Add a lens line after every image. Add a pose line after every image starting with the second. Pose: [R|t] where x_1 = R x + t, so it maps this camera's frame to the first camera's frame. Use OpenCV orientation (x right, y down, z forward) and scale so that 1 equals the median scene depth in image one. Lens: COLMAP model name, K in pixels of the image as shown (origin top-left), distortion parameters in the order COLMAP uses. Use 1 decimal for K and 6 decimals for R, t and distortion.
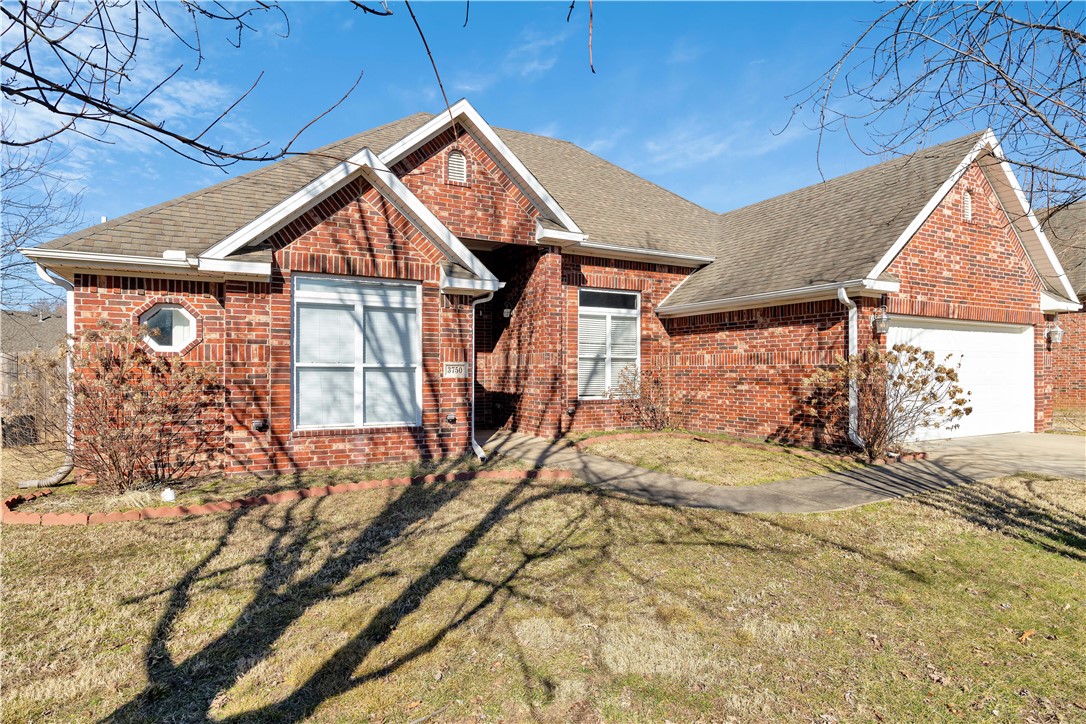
lens RADIAL K [[602.2, 0, 543.0], [0, 602.2, 362.0], [0, 0, 1]] dist [0.000060, 0.000594]
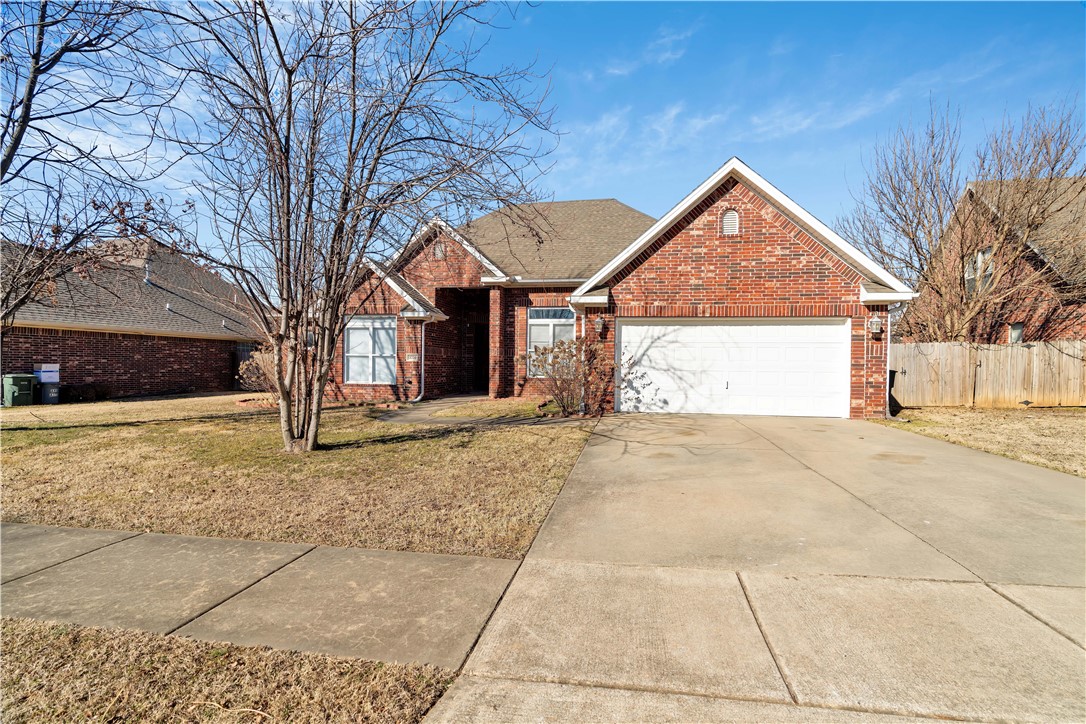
lens RADIAL K [[490.0, 0, 543.0], [0, 490.0, 362.0], [0, 0, 1]] dist [-0.008282, 0.001425]
pose [[0.781893, 0.005331, -0.623389, 1.232157], [-0.001122, 0.999974, 0.007145, 0.016655], [0.623411, -0.004887, 0.781879, 0.000670]]
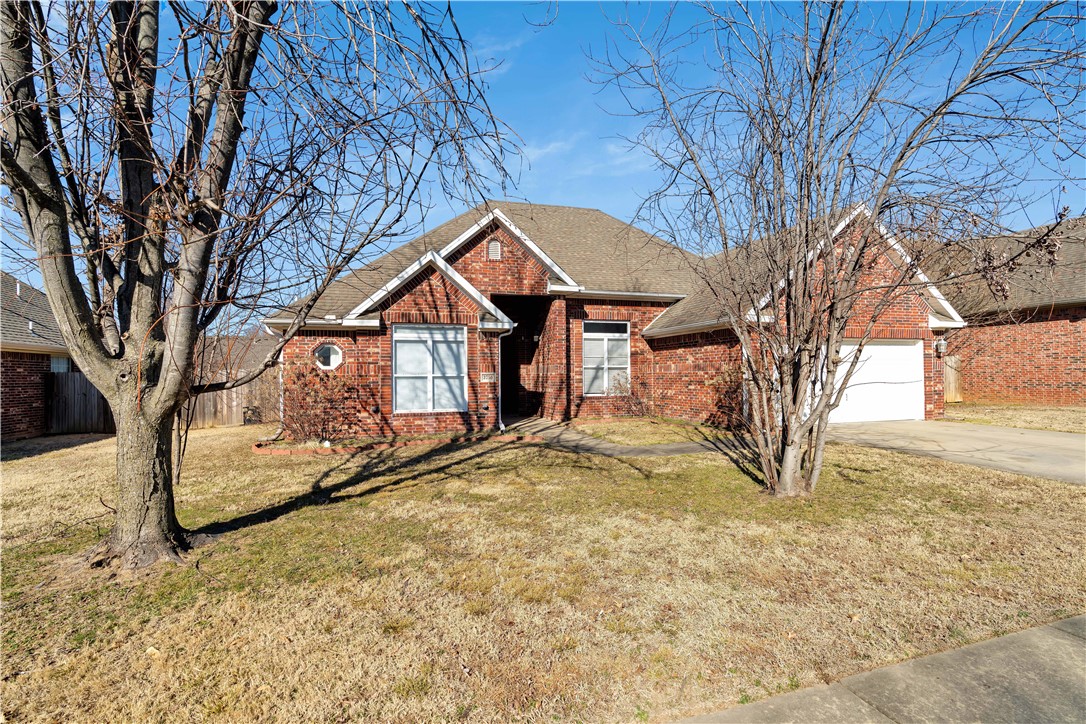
lens RADIAL K [[524.8, 0, 543.0], [0, 524.8, 362.0], [0, 0, 1]] dist [-0.000567, -0.000170]
pose [[0.982087, -0.014474, -0.187871, 0.277509], [0.012804, 0.999867, -0.010102, -0.012877], [0.187992, 0.007516, 0.982142, -0.386203]]
